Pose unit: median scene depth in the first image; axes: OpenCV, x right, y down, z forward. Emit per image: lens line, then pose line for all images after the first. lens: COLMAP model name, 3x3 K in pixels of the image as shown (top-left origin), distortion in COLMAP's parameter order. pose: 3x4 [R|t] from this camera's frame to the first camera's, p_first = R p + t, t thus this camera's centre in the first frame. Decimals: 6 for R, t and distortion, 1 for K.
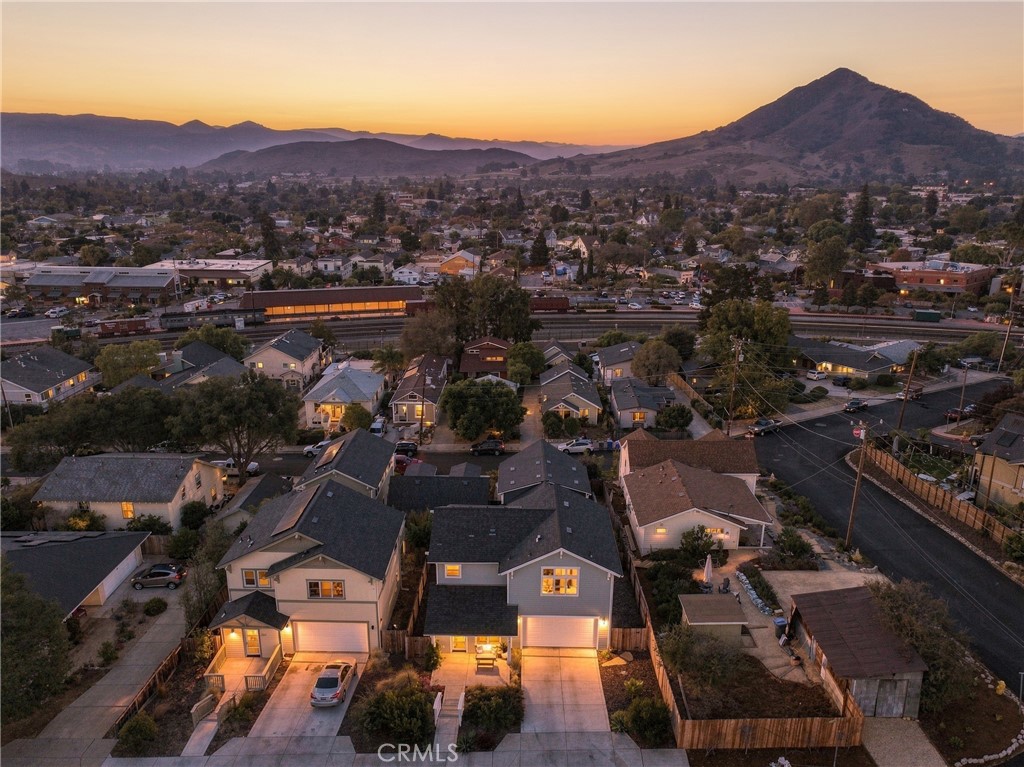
lens RADIAL K [[715.8, 0, 512.8], [0, 715.8, 380.8], [0, 0, 1]] dist [-0.001306, 0.015086]
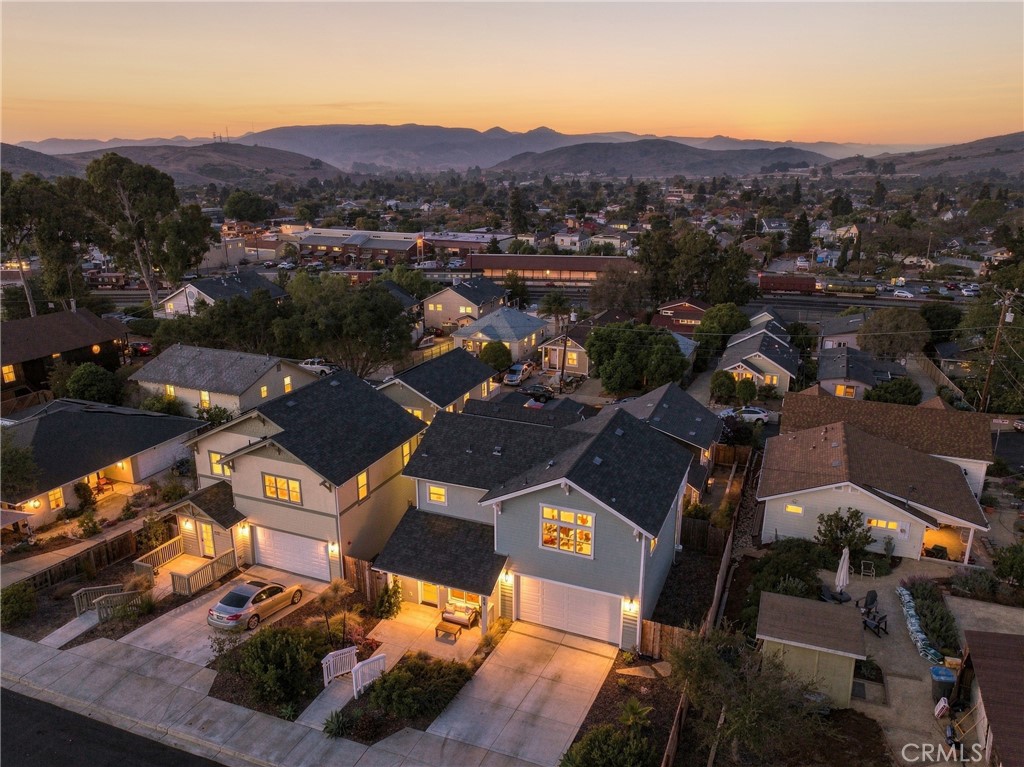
lens RADIAL K [[715.8, 0, 512.6], [0, 715.8, 380.0], [0, 0, 1]] dist [-0.001306, 0.015086]
pose [[0.931345, 0.103288, -0.349182, 0.047723], [-0.104621, 0.994398, 0.015095, 0.027268], [0.348785, 0.022473, 0.936933, 0.071306]]
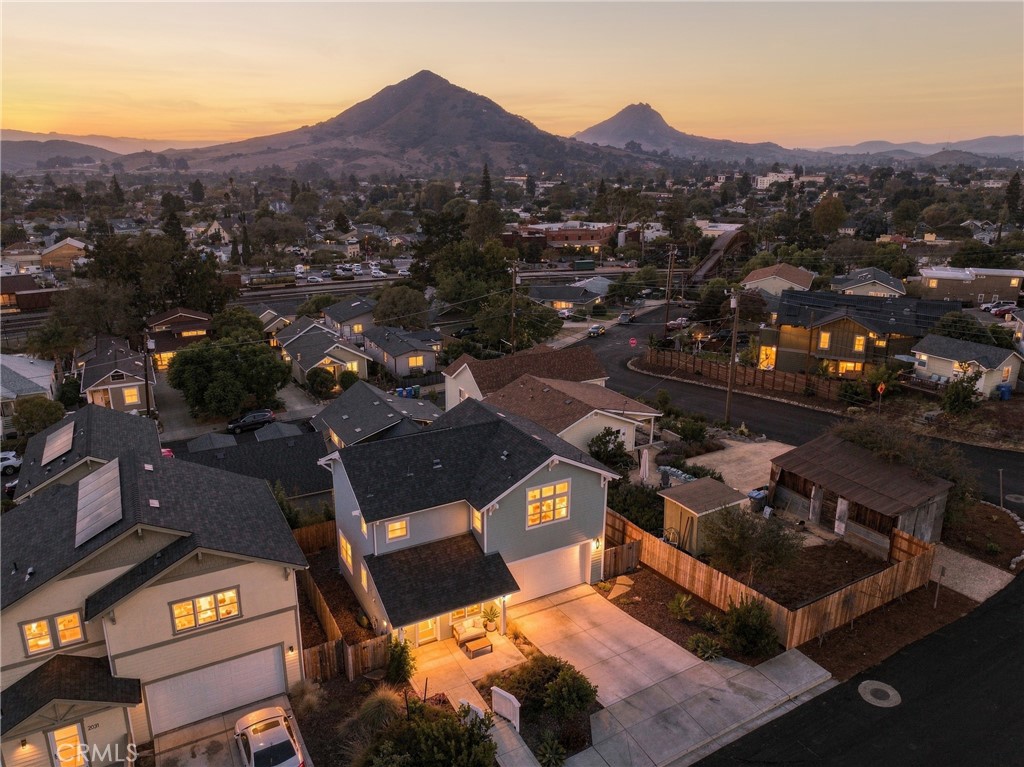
lens RADIAL K [[715.8, 0, 517.6], [0, 715.8, 385.1], [0, 0, 1]] dist [-0.001306, 0.015086]
pose [[0.865834, -0.148089, 0.477914, -0.059641], [0.144026, 0.988533, 0.045382, 0.024381], [-0.479154, 0.029539, 0.877234, 0.073370]]
